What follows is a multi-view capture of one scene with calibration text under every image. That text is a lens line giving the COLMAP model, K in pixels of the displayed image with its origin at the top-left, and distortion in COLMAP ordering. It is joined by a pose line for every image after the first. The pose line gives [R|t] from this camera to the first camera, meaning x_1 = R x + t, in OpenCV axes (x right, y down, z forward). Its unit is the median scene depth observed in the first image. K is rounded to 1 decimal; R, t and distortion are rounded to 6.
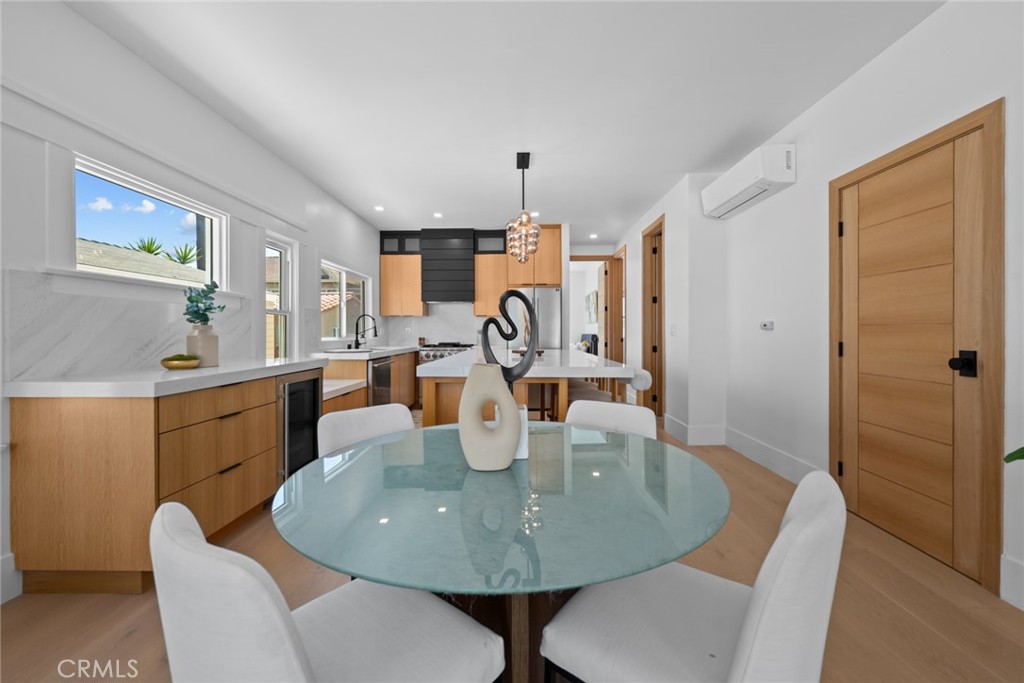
lens RADIAL K [[406.6, 0, 508.2], [0, 406.6, 333.5], [0, 0, 1]] dist [-0.001913, 0.000702]
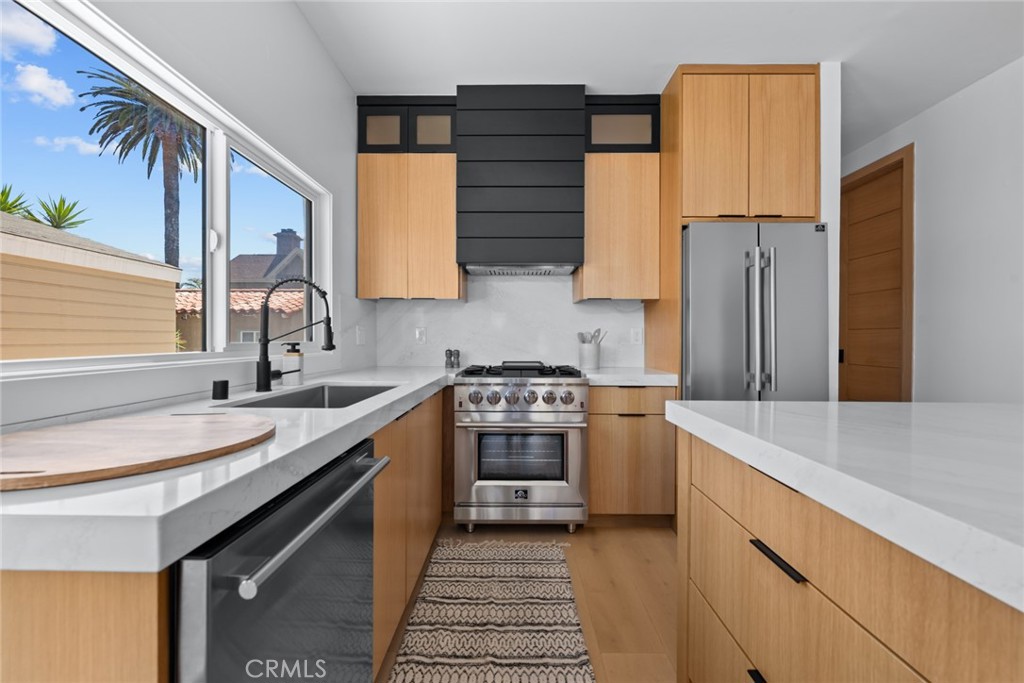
lens RADIAL K [[406.6, 0, 511.9], [0, 406.6, 342.2], [0, 0, 1]] dist [-0.001913, 0.000702]
pose [[0.999843, 0.005332, 0.016911, -0.166660], [-0.005404, 0.999977, 0.004202, -0.000441], [-0.016889, -0.004292, 0.999848, 0.596530]]
